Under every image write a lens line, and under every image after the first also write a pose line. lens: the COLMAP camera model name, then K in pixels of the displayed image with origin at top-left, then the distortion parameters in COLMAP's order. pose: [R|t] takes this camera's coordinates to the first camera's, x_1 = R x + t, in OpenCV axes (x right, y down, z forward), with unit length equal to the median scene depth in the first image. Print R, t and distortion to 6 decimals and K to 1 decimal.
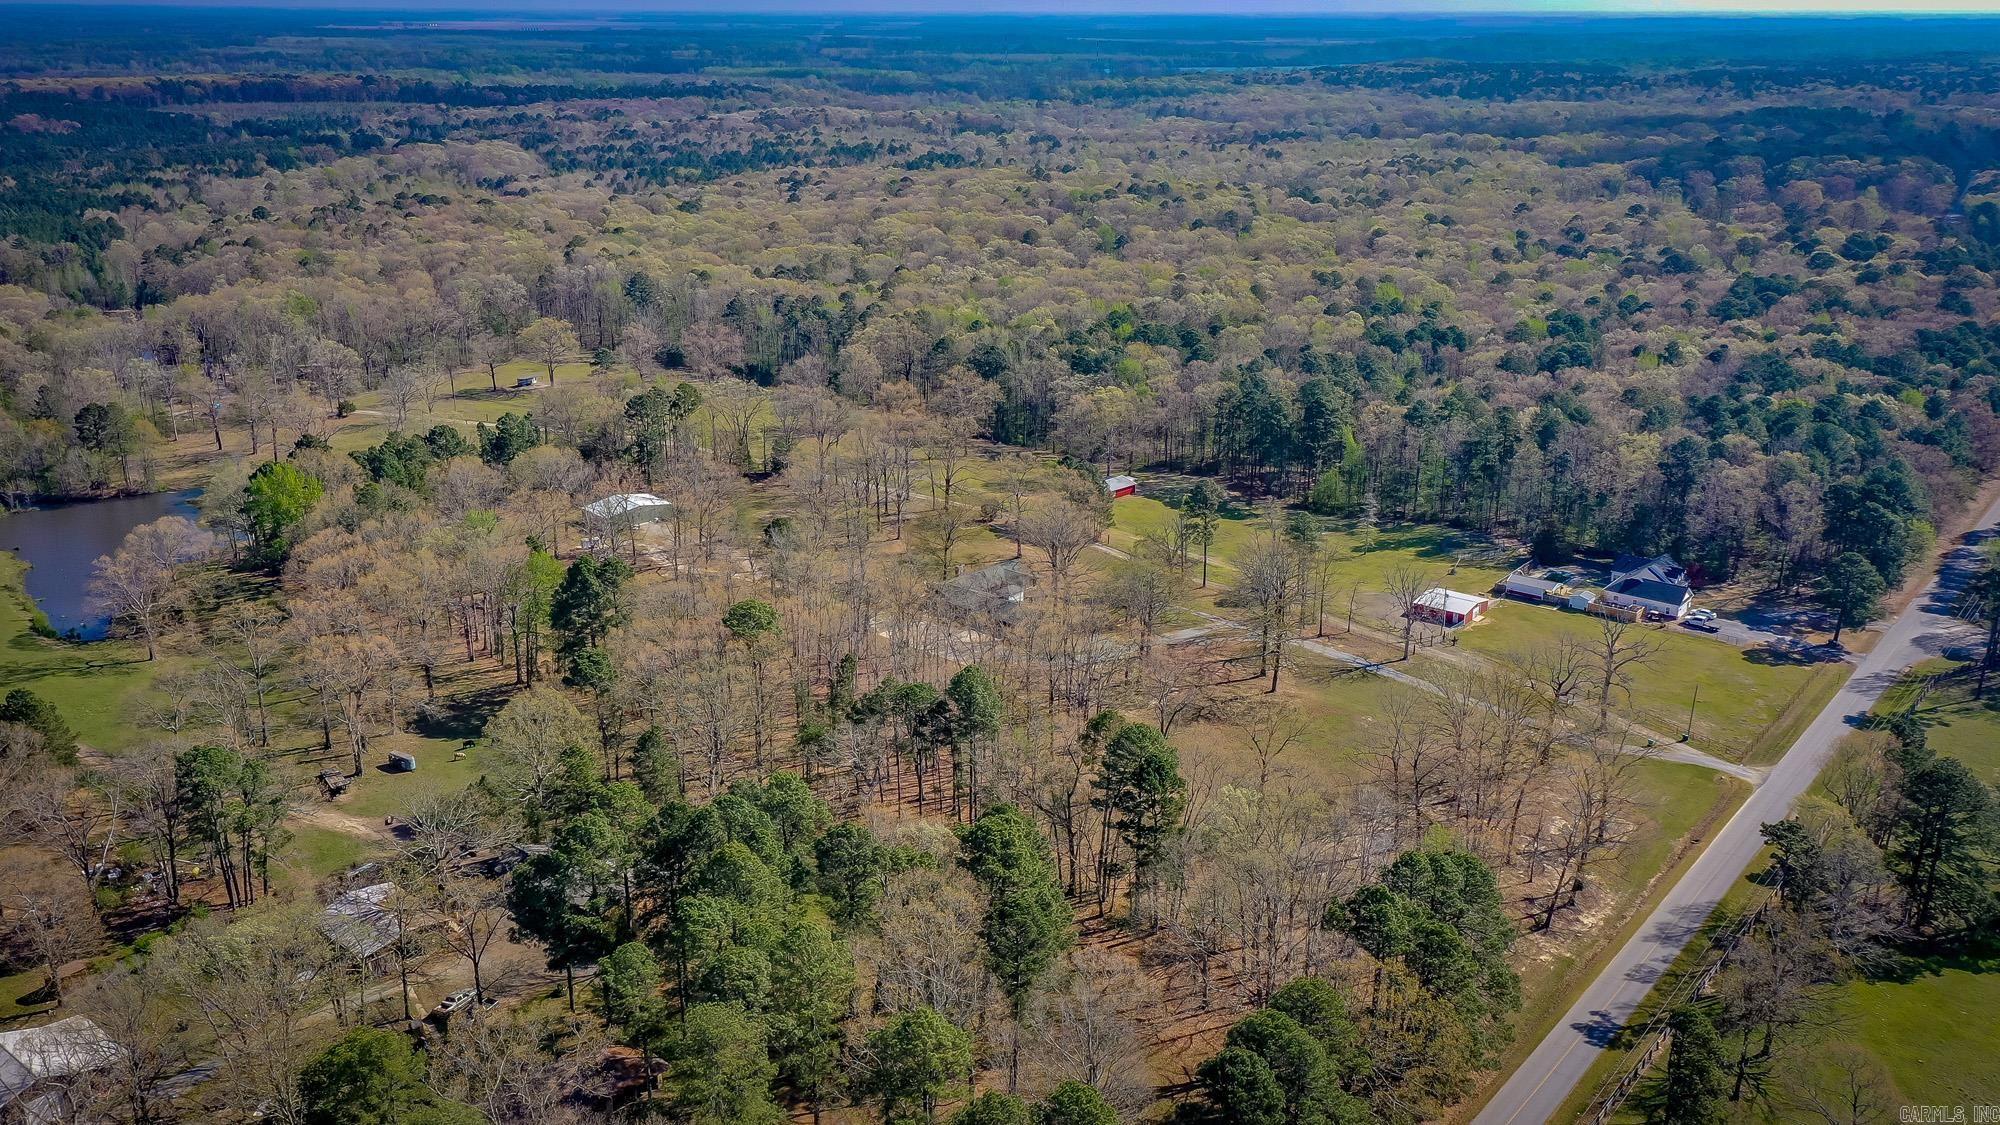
lens RADIAL K [[1591.8, 0, 990.8], [0, 1591.8, 569.6], [0, 0, 1]] dist [0.035619, -0.002384]
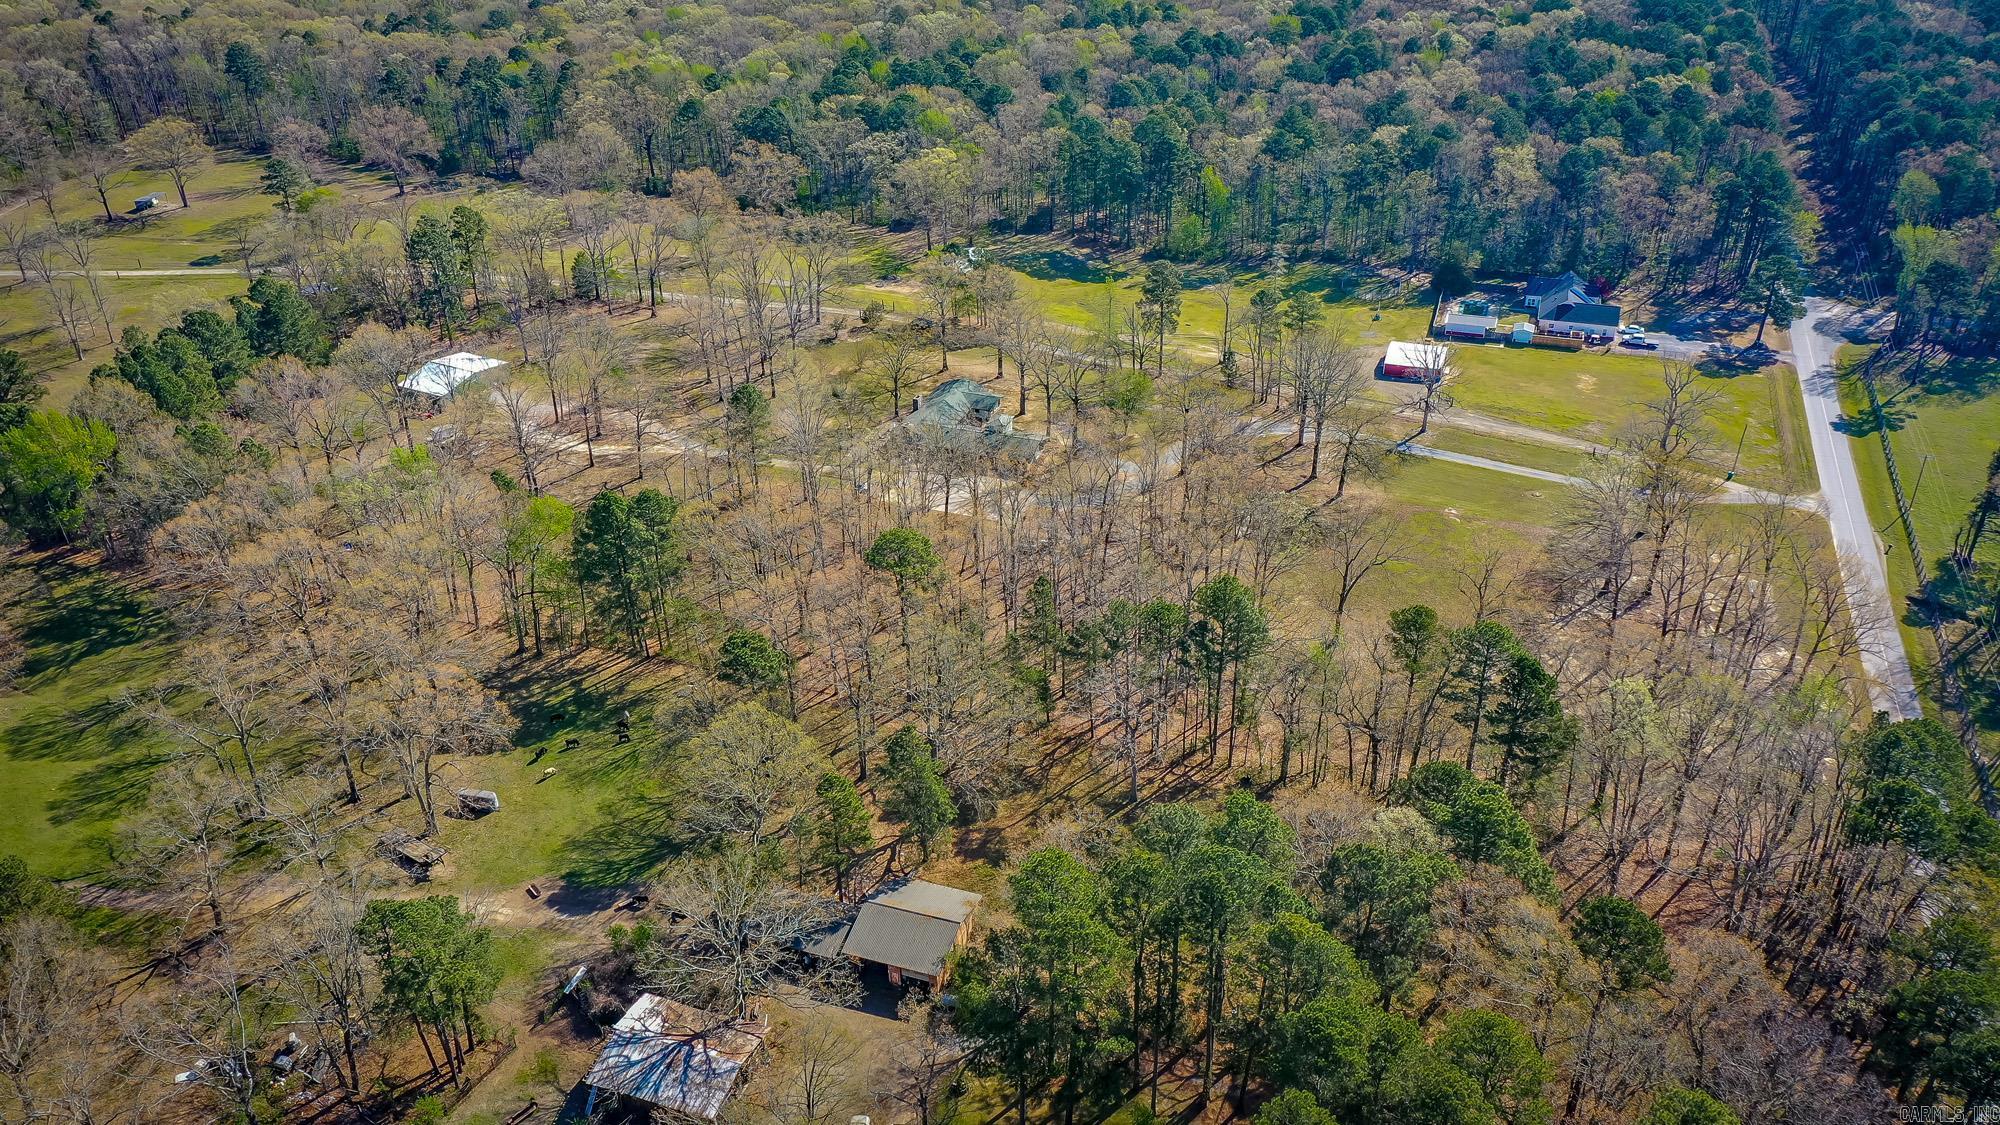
lens RADIAL K [[1591.8, 0, 1004.6], [0, 1591.8, 550.7], [0, 0, 1]] dist [0.035619, -0.002384]
pose [[0.941927, -0.183680, 0.281133, -0.230590], [0.129780, 0.971219, 0.199727, -0.087149], [-0.309728, -0.151642, 0.938655, 0.145765]]
